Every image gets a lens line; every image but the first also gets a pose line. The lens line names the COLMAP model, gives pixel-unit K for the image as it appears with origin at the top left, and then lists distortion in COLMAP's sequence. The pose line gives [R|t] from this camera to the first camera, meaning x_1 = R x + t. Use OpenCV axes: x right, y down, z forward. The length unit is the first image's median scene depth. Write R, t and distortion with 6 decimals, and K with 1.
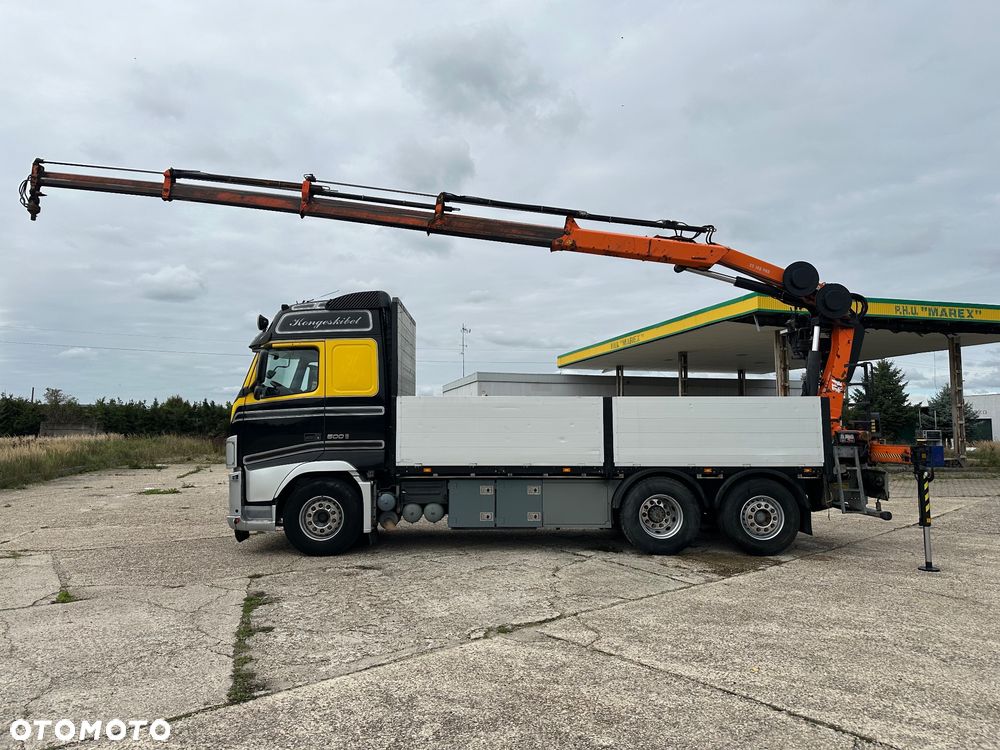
lens RADIAL K [[700.4, 0, 496.1], [0, 700.4, 358.2], [0, 0, 1]] dist [0.051357, -0.061156]
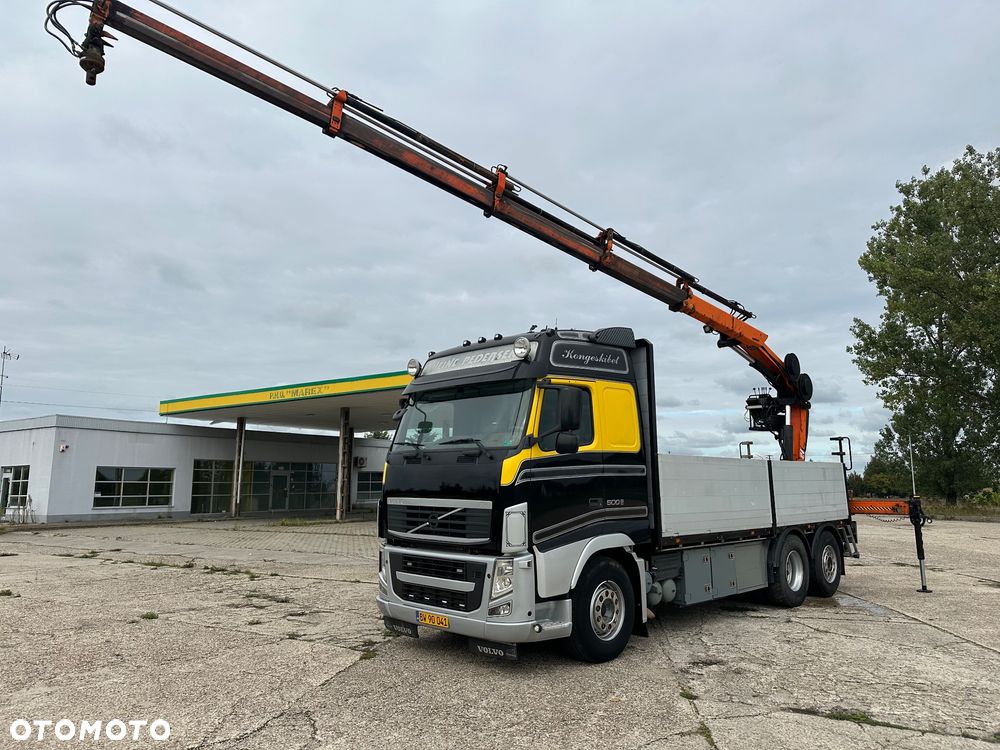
lens RADIAL K [[700.4, 0, 487.6], [0, 700.4, 365.5], [0, 0, 1]] dist [0.051357, -0.061156]
pose [[0.730839, 0.113077, 0.673118, -0.884889], [-0.065207, 0.993238, -0.096055, 0.042636], [-0.679428, 0.026309, 0.733270, 0.505565]]
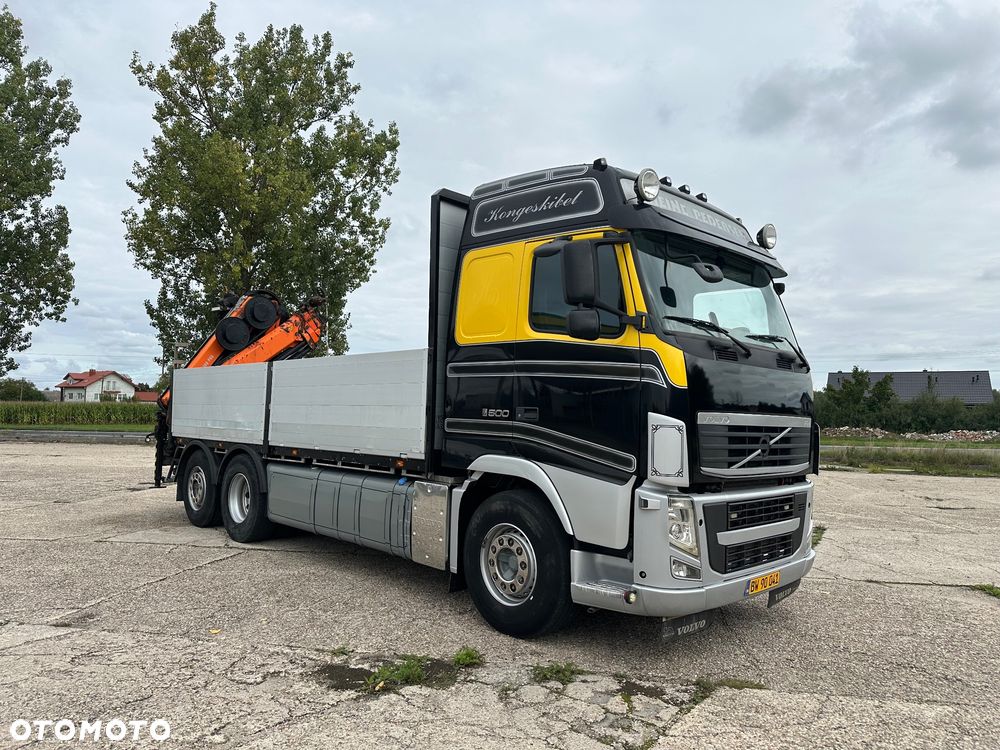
lens RADIAL K [[700.4, 0, 507.2], [0, 700.4, 372.9], [0, 0, 1]] dist [0.051357, -0.061156]
pose [[-0.708338, 0.026139, 0.705390, -0.634609], [-0.097124, 0.986200, -0.134074, 0.167625], [-0.699160, -0.163480, -0.696024, 1.544818]]
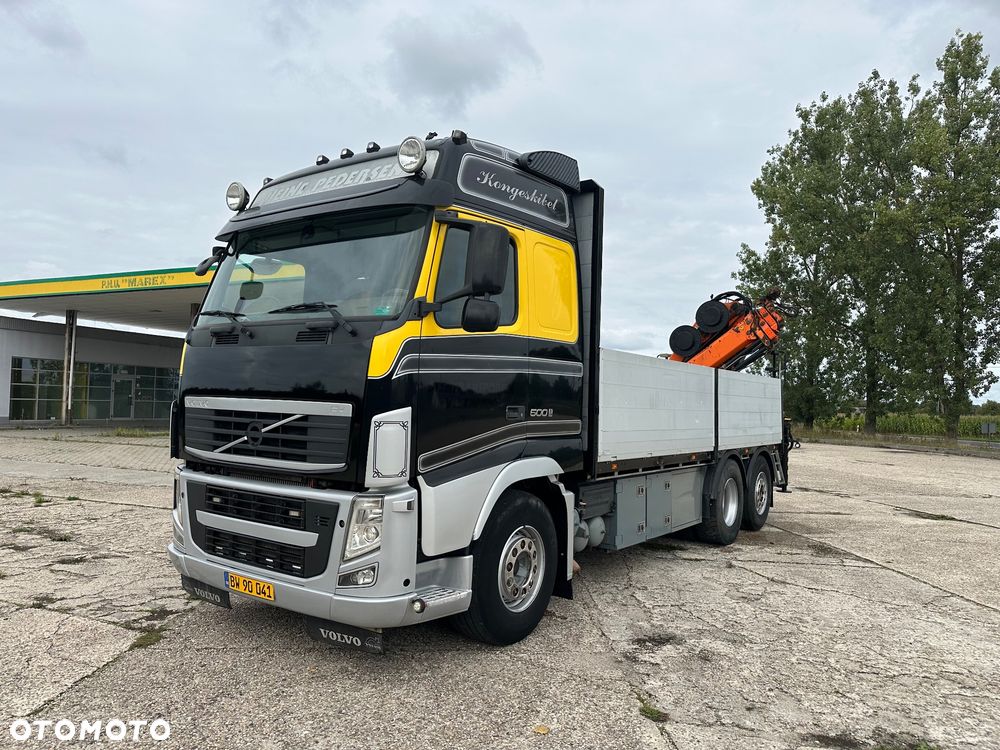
lens RADIAL K [[700.4, 0, 496.0], [0, 700.4, 377.3], [0, 0, 1]] dist [0.051357, -0.061156]
pose [[0.594474, 0.046331, 0.802779, -0.676823], [-0.105675, 0.994182, 0.020876, 0.076478], [-0.797141, -0.097244, 0.595911, 0.706740]]
